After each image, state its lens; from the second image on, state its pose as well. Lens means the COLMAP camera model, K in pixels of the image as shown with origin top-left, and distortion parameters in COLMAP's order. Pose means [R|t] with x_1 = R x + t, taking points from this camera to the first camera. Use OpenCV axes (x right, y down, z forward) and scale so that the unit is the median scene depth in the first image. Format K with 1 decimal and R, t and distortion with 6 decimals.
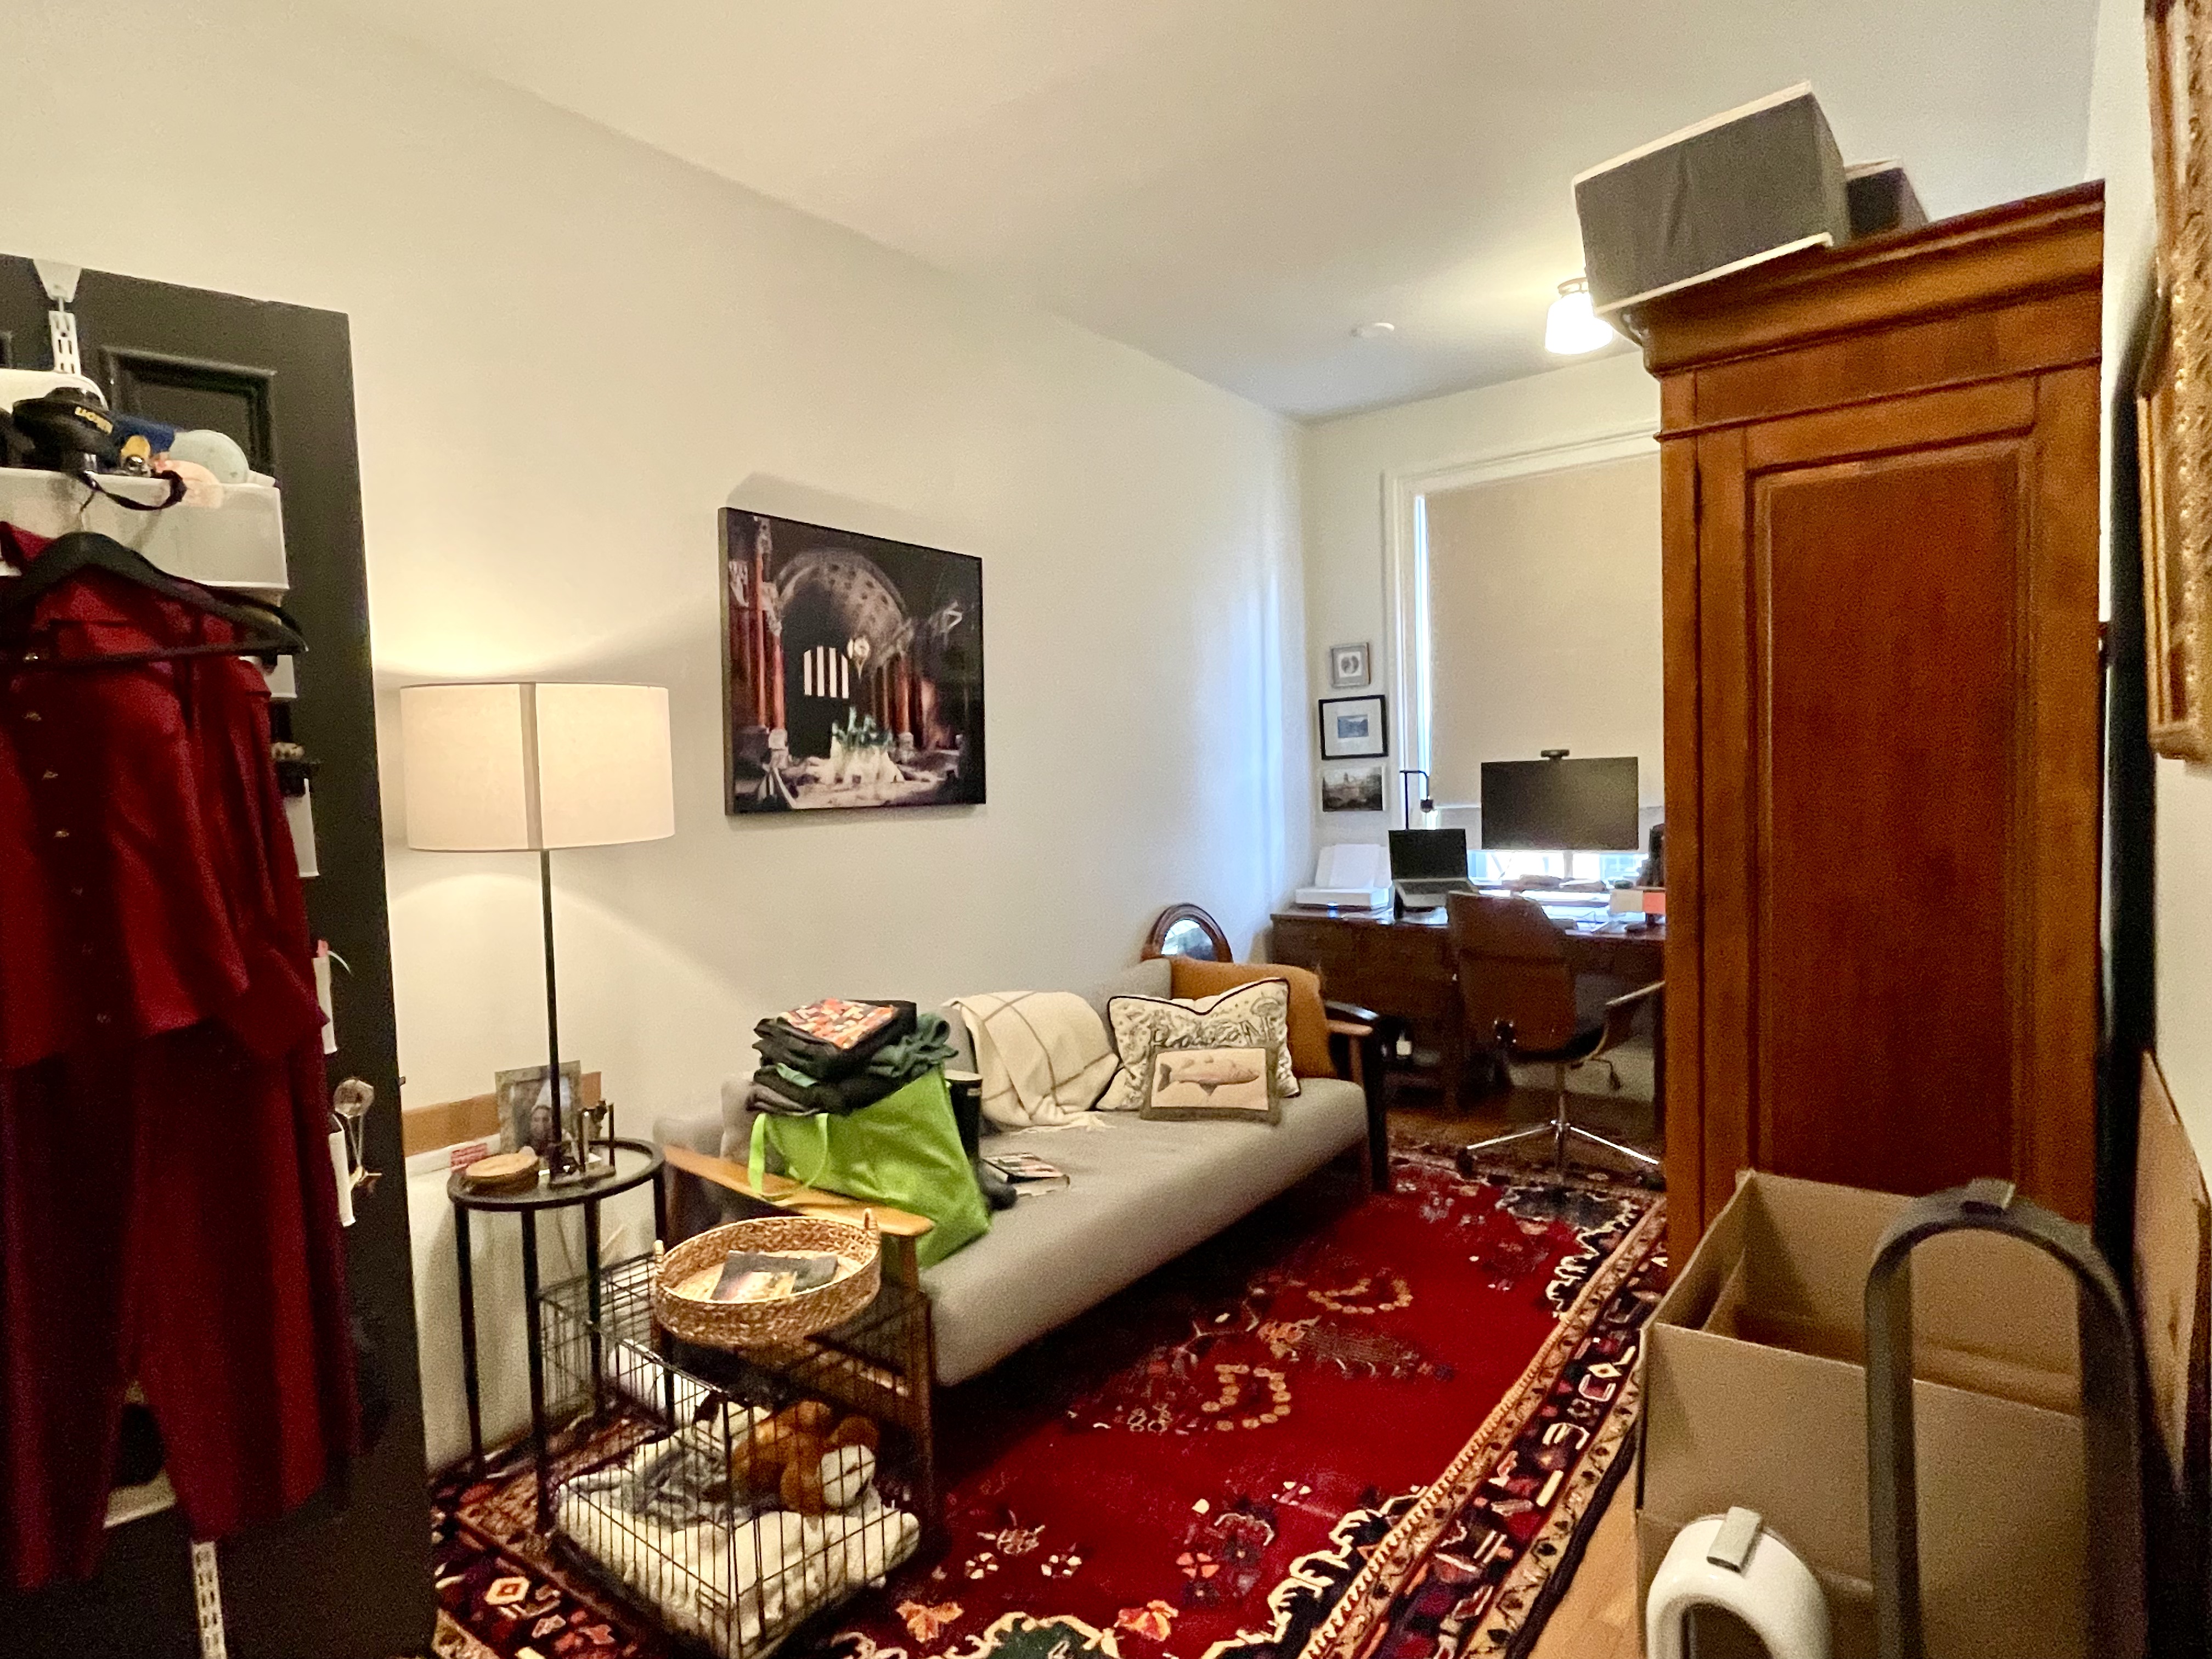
lens RADIAL K [[1228.8, 0, 1106.0], [0, 1228.8, 829.5], [0, 0, 1]] dist [-0.001074, -0.000157]
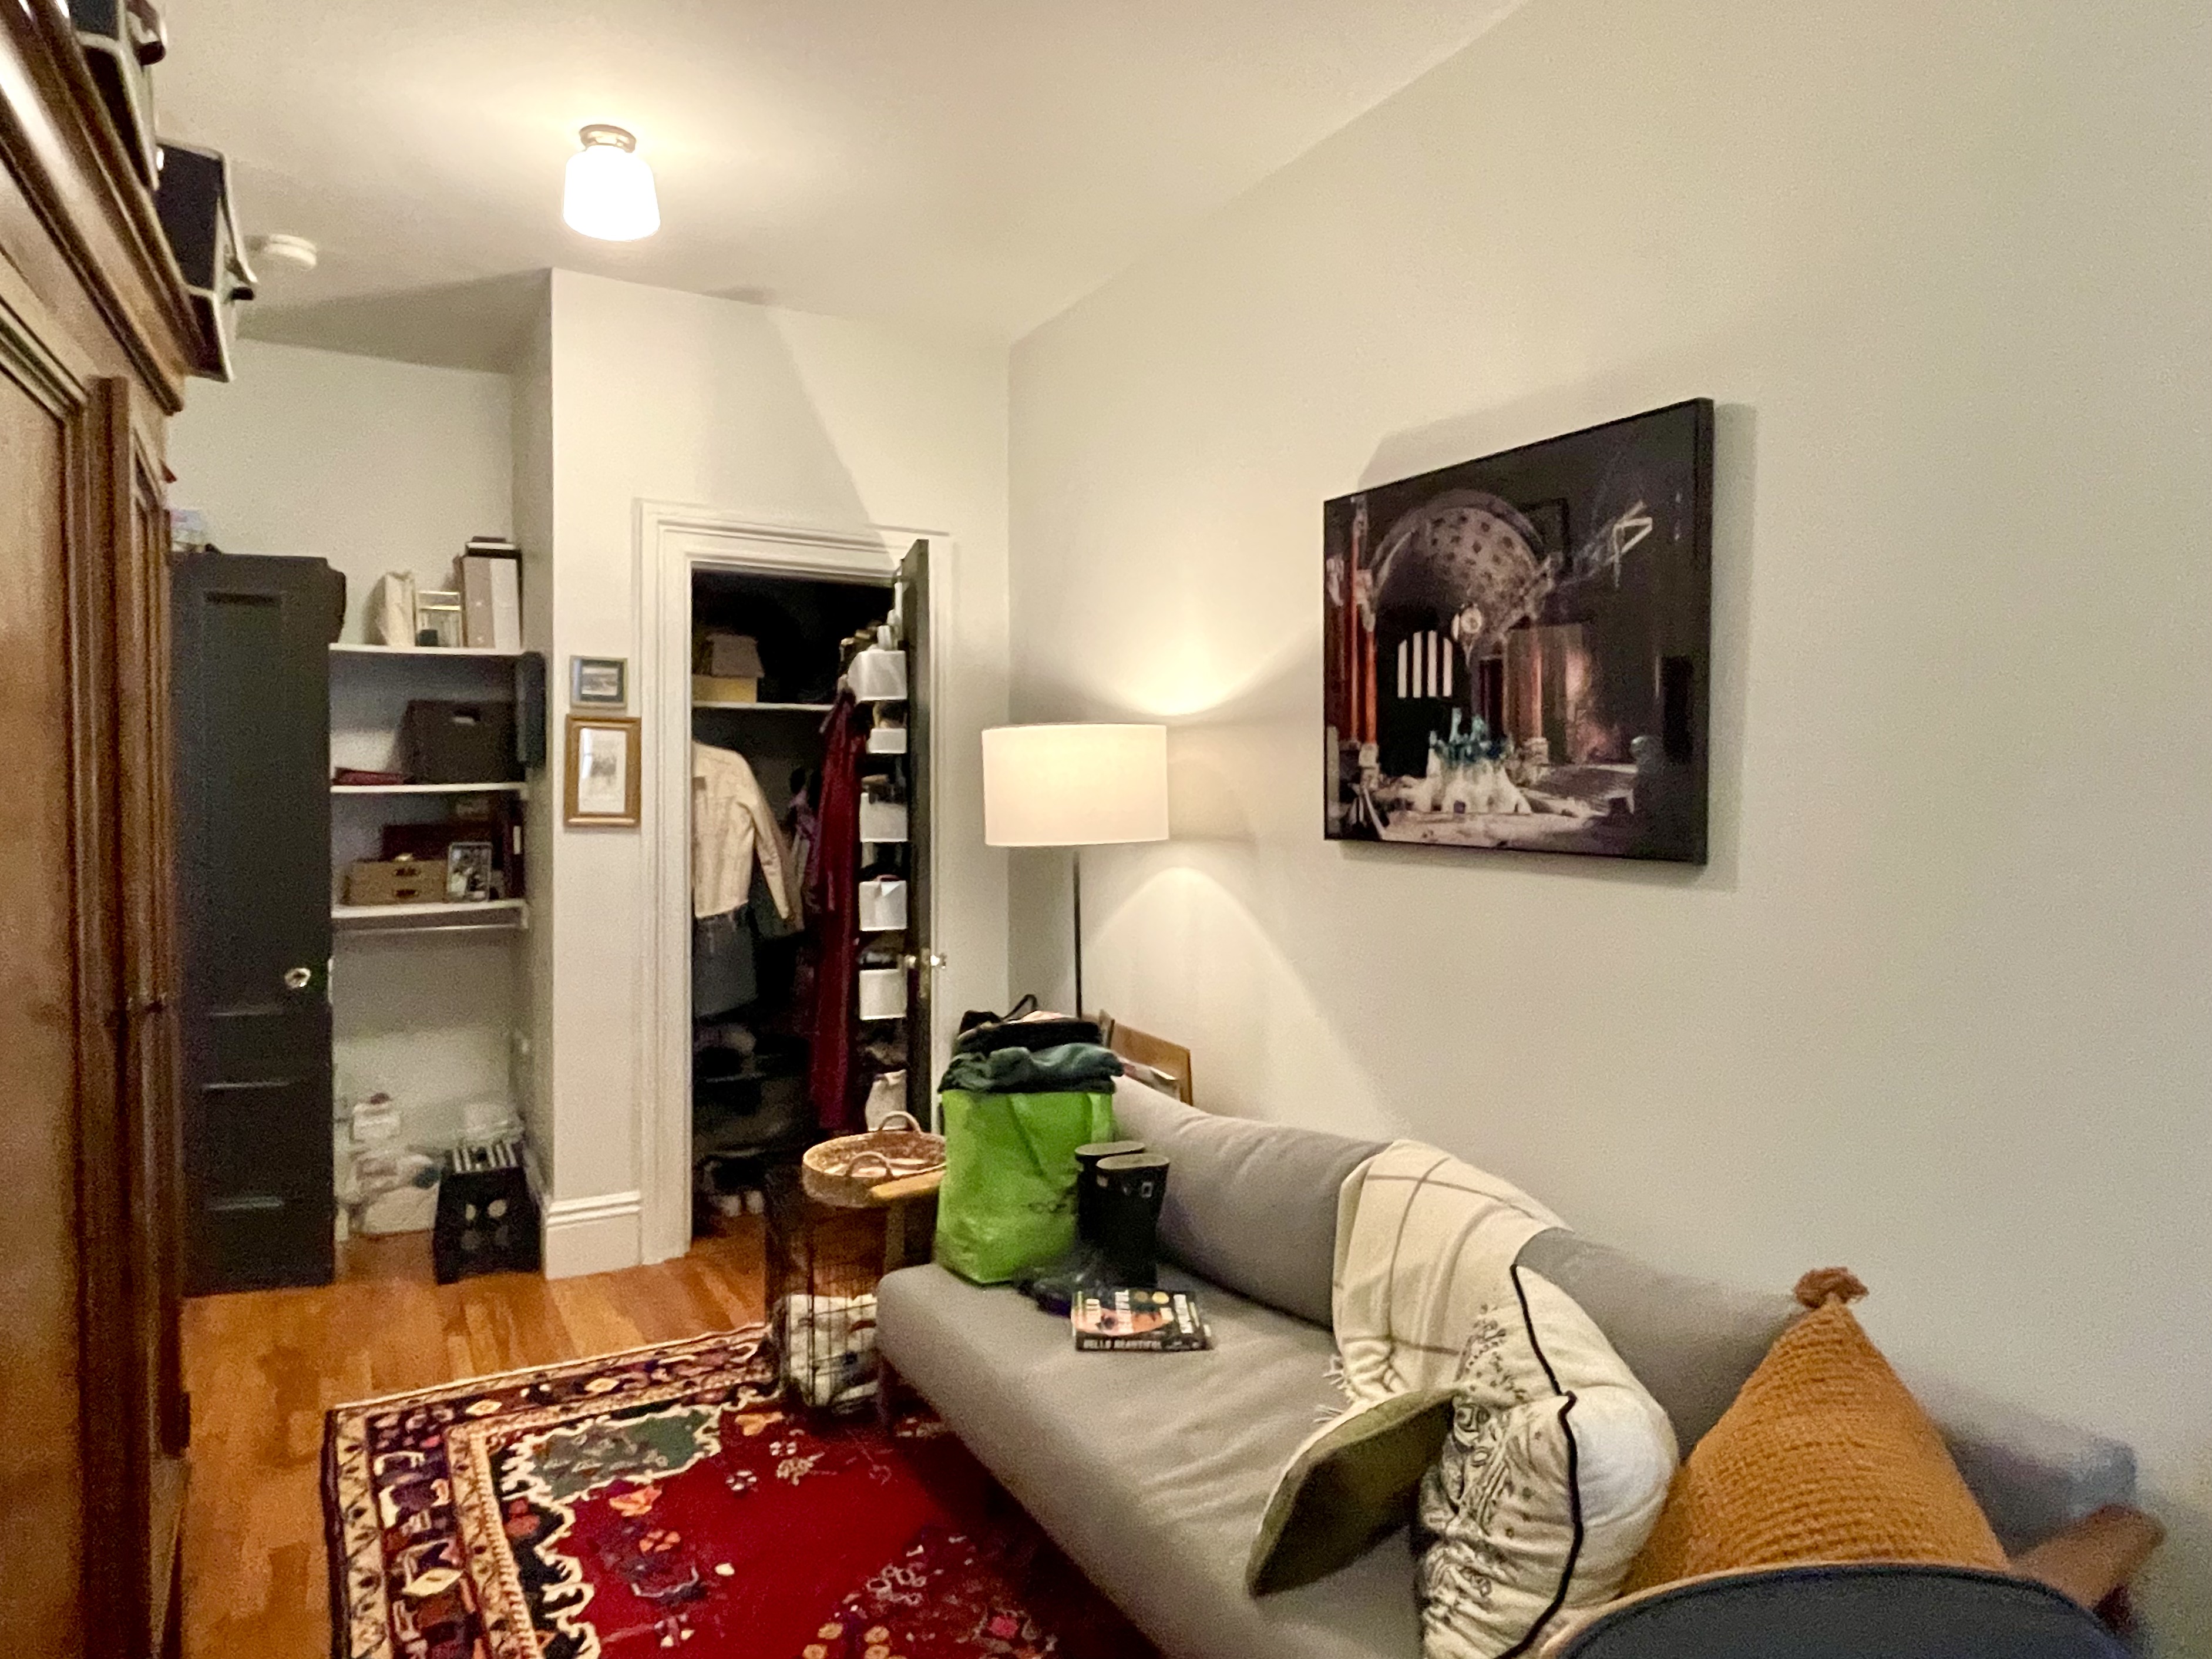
lens RADIAL K [[1323.6, 0, 1077.4], [0, 1323.6, 834.2], [0, 0, 1]] dist [0.001099, -0.000225]
pose [[-0.409624, 0.058746, -0.910361, 0.637520], [-0.032148, 0.996375, 0.078762, -0.084450], [0.911688, 0.061529, -0.406250, 1.190000]]
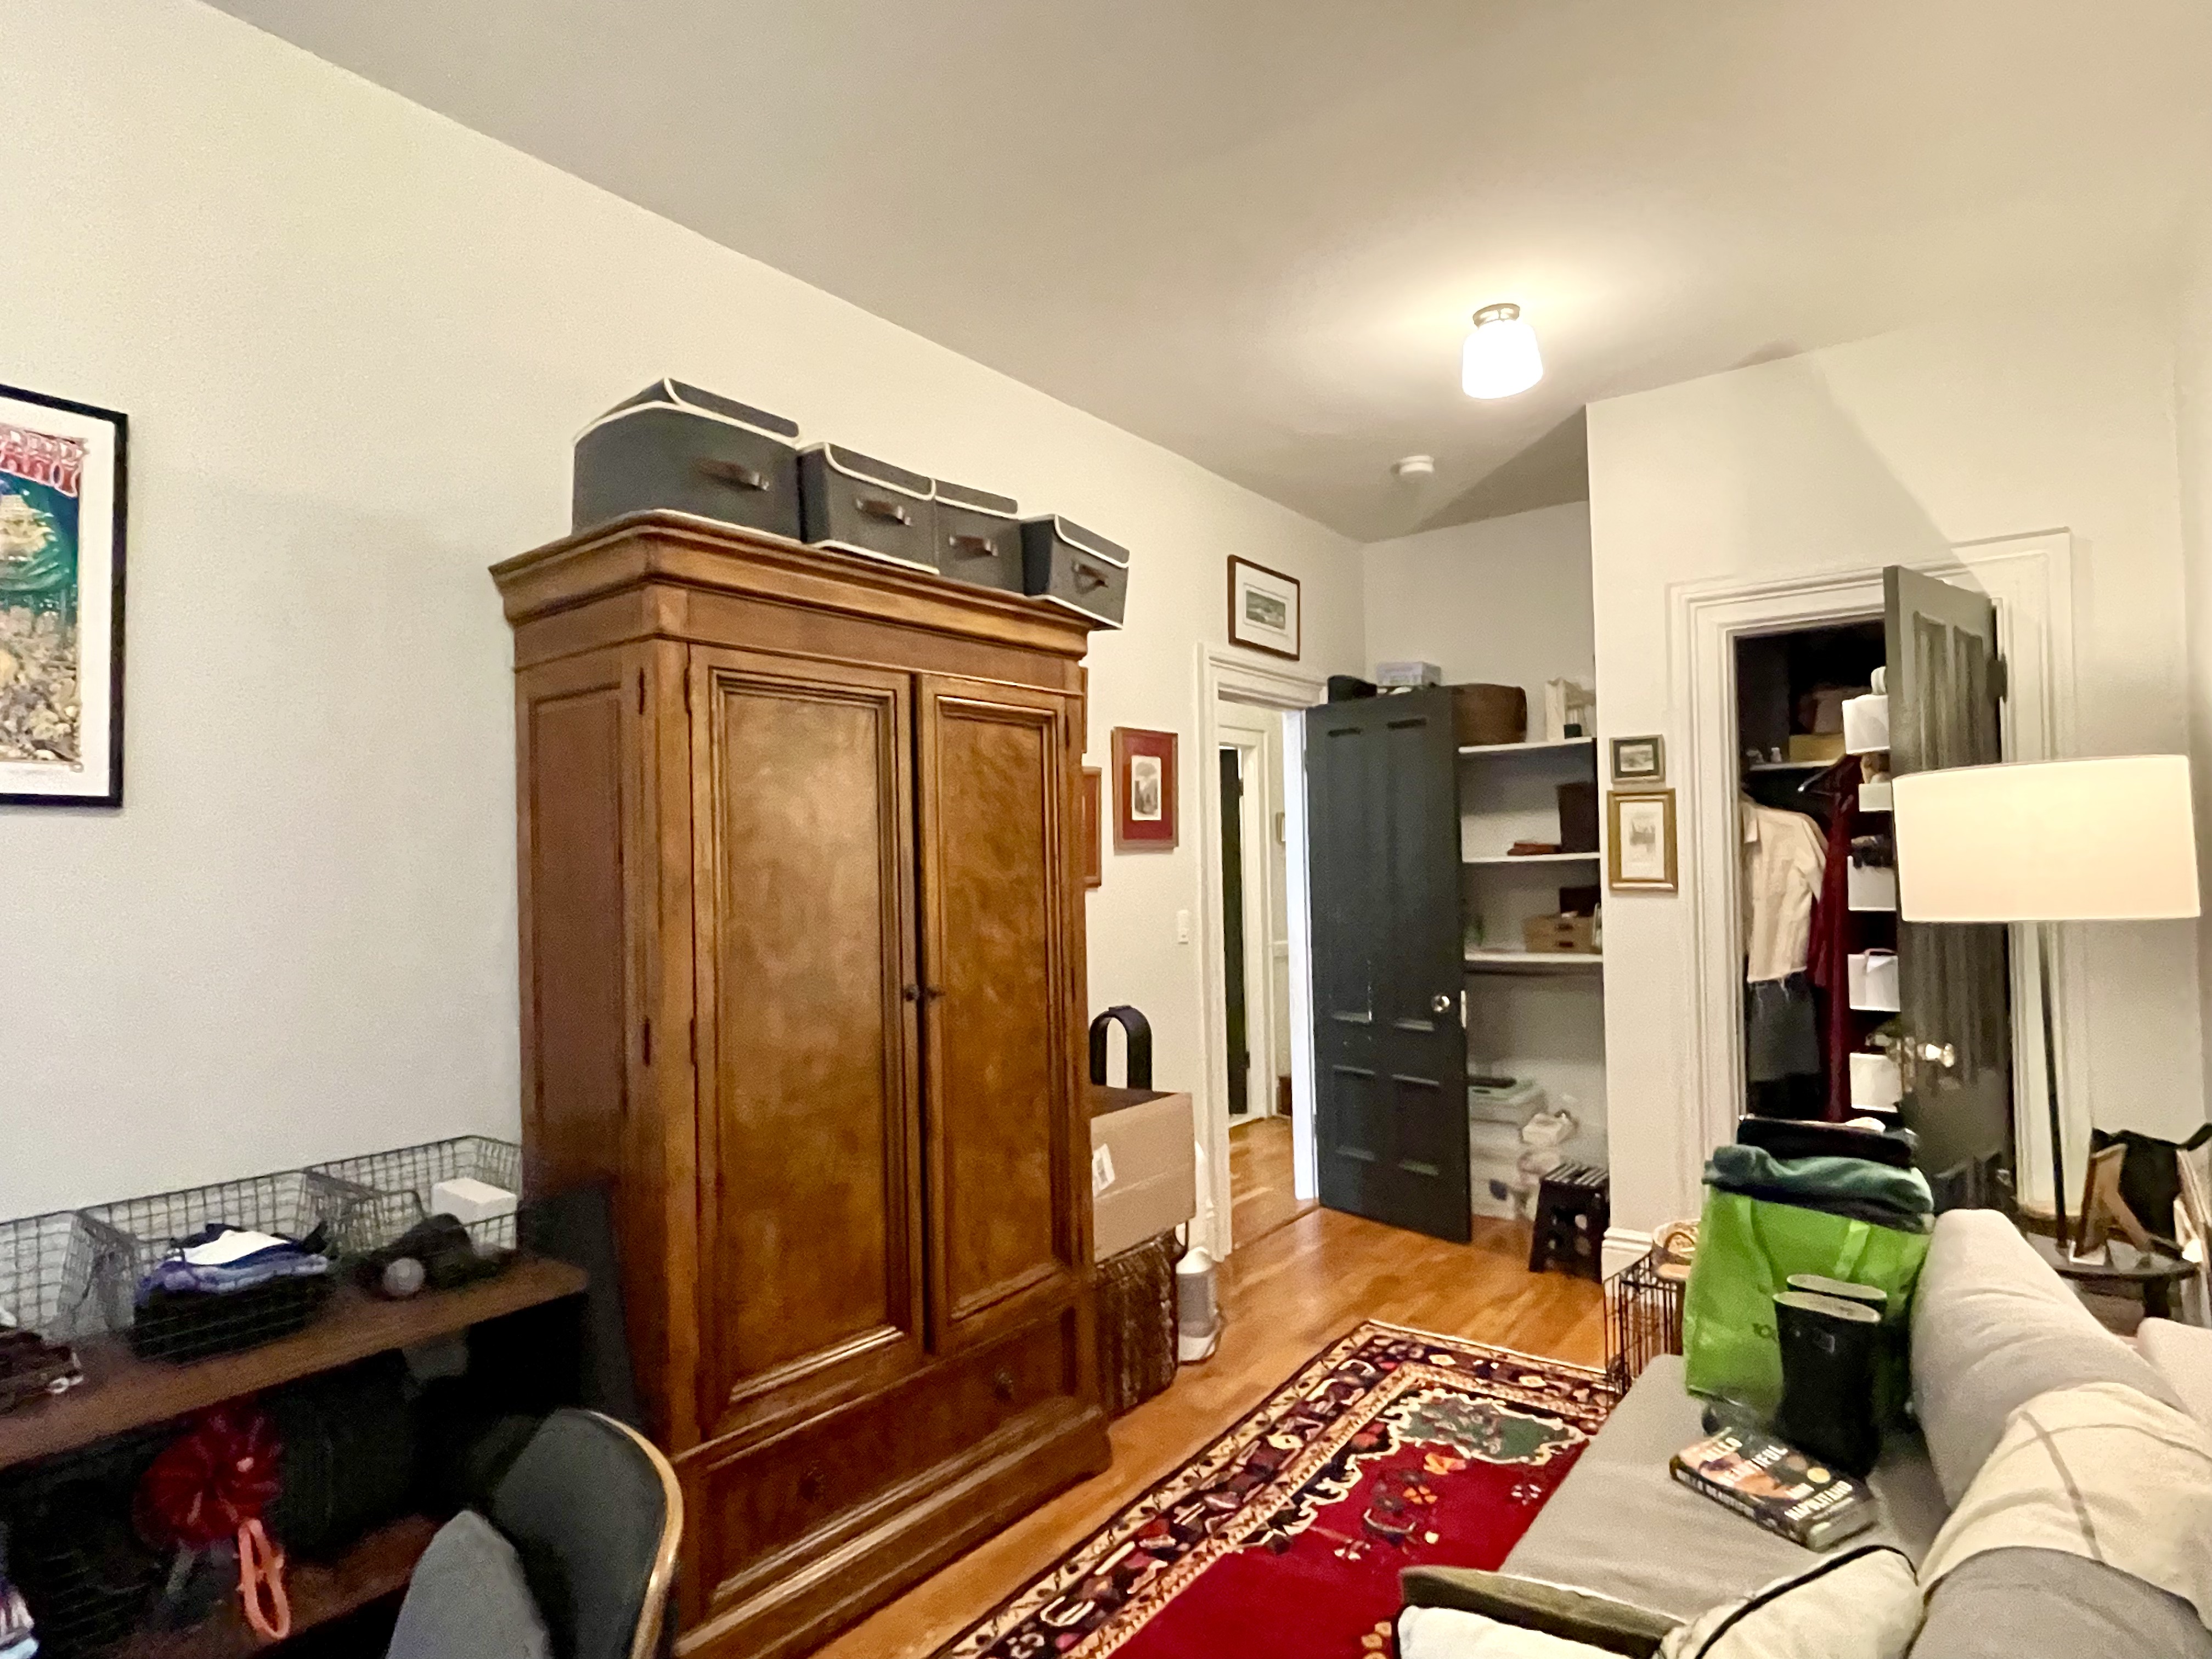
lens RADIAL K [[1234.8, 0, 1106.2], [0, 1234.8, 847.8], [0, 0, 1]] dist [-0.004933, 0.000137]
pose [[-0.998386, 0.056749, -0.002101, 0.247500], [0.056648, 0.997835, 0.033408, -0.096275], [0.003992, 0.033235, -0.999440, 1.526311]]
